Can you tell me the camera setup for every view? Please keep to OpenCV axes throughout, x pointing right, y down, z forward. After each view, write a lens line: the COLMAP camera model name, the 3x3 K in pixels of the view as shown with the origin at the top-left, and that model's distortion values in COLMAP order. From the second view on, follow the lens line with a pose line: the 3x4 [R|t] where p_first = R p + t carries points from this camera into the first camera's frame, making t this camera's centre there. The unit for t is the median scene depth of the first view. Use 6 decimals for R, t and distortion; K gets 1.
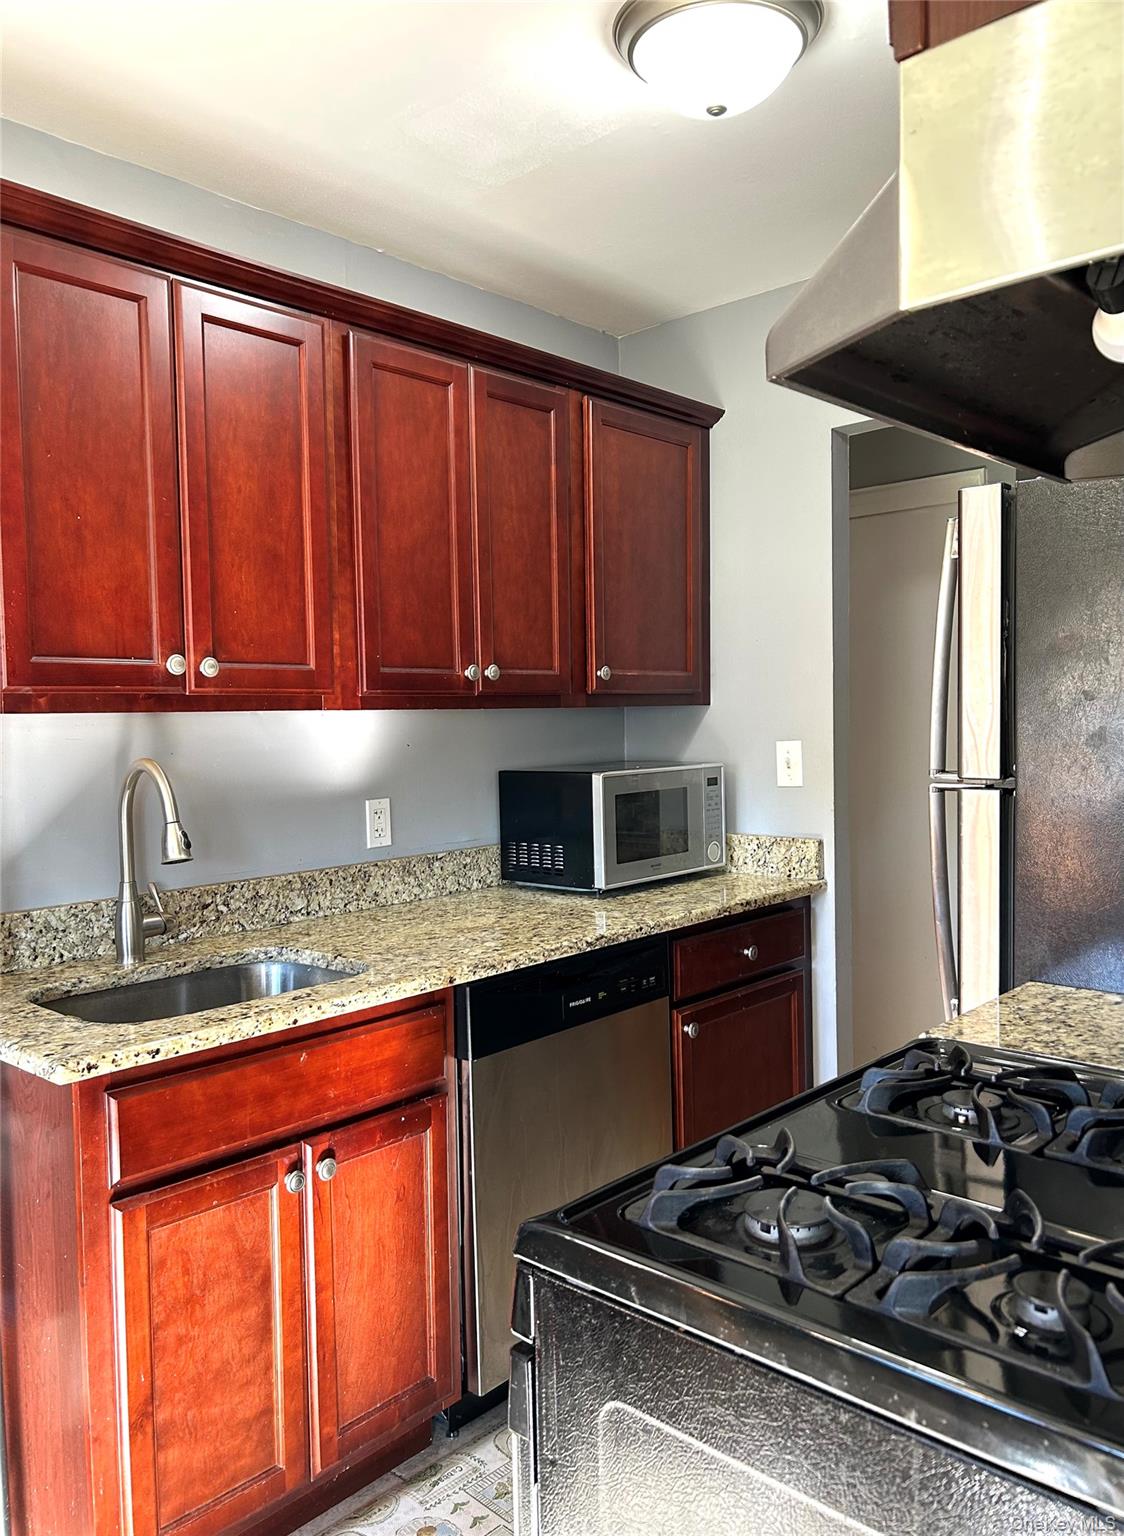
lens RADIAL K [[1155.6, 0, 560.7], [0, 1155.6, 762.4], [0, 0, 1]] dist [-0.002477, -0.000924]
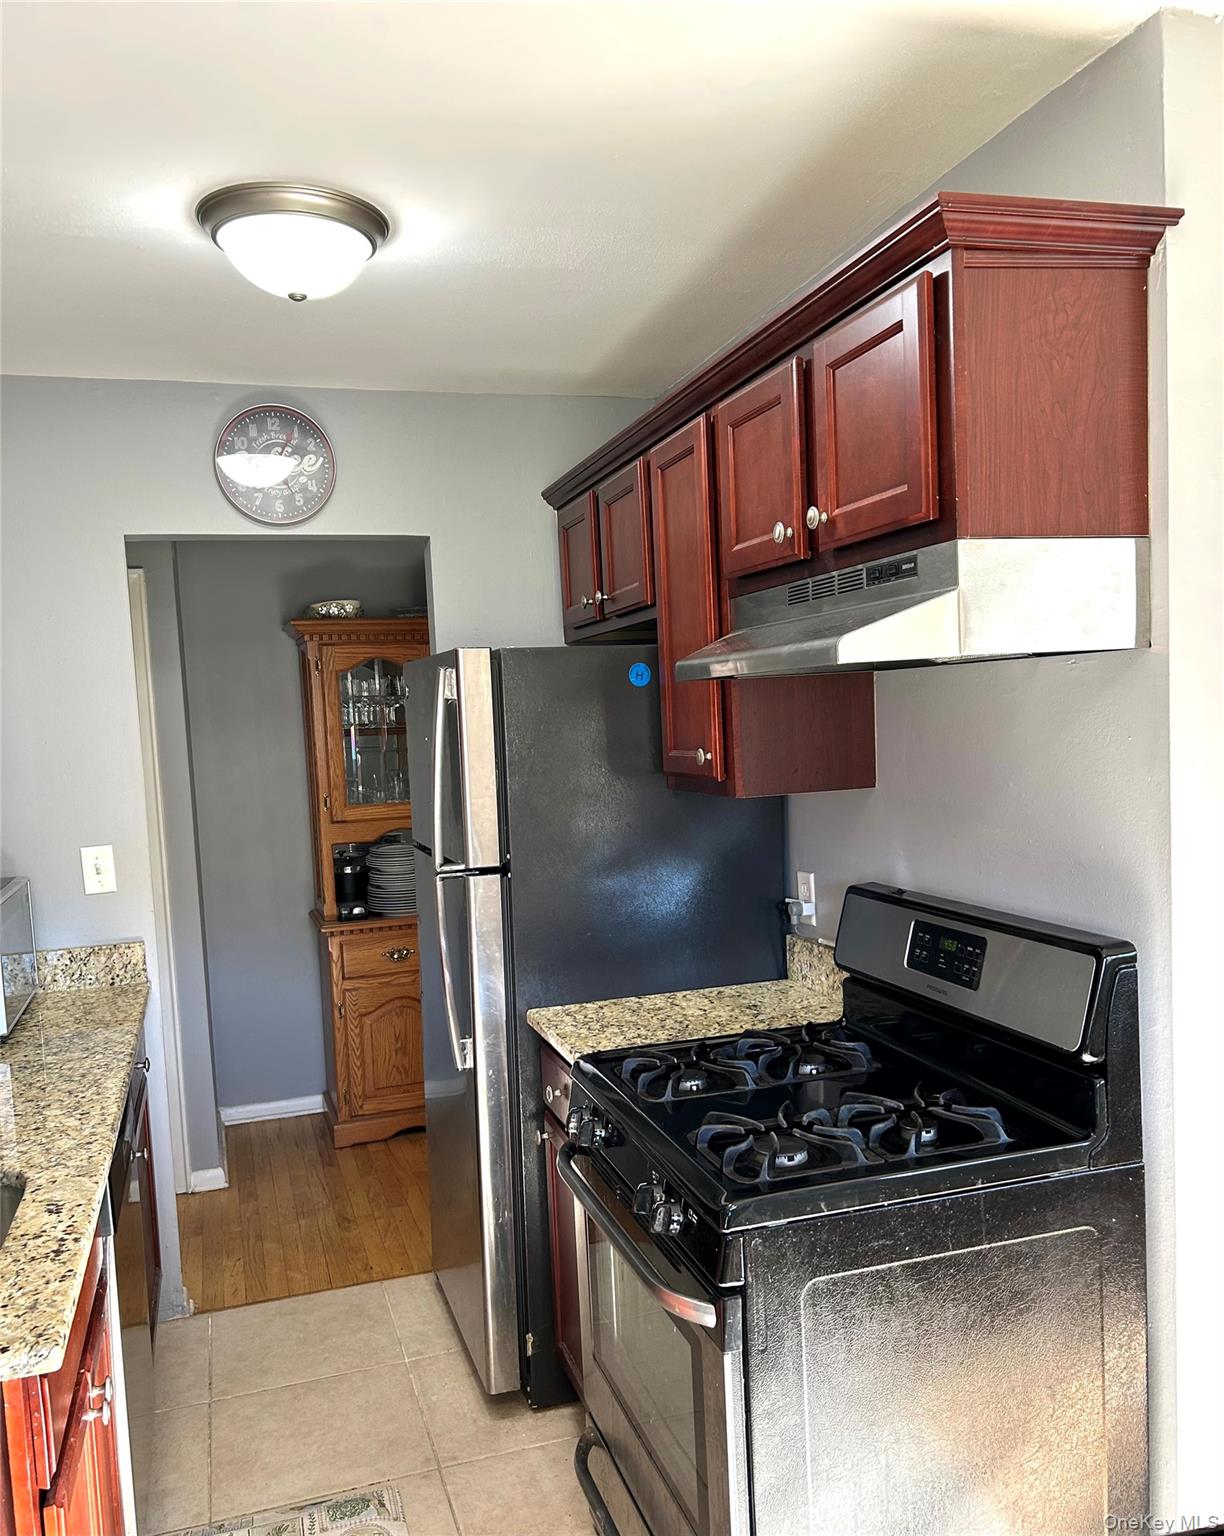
lens RADIAL K [[1226.3, 0, 610.6], [0, 1226.3, 776.6], [0, 0, 1]] dist [0.003307, -0.001039]
pose [[0.487006, -0.050403, 0.871943, -0.751275], [0.072119, 0.997245, 0.017365, -0.098161], [-0.870416, 0.054427, 0.489299, 0.174263]]
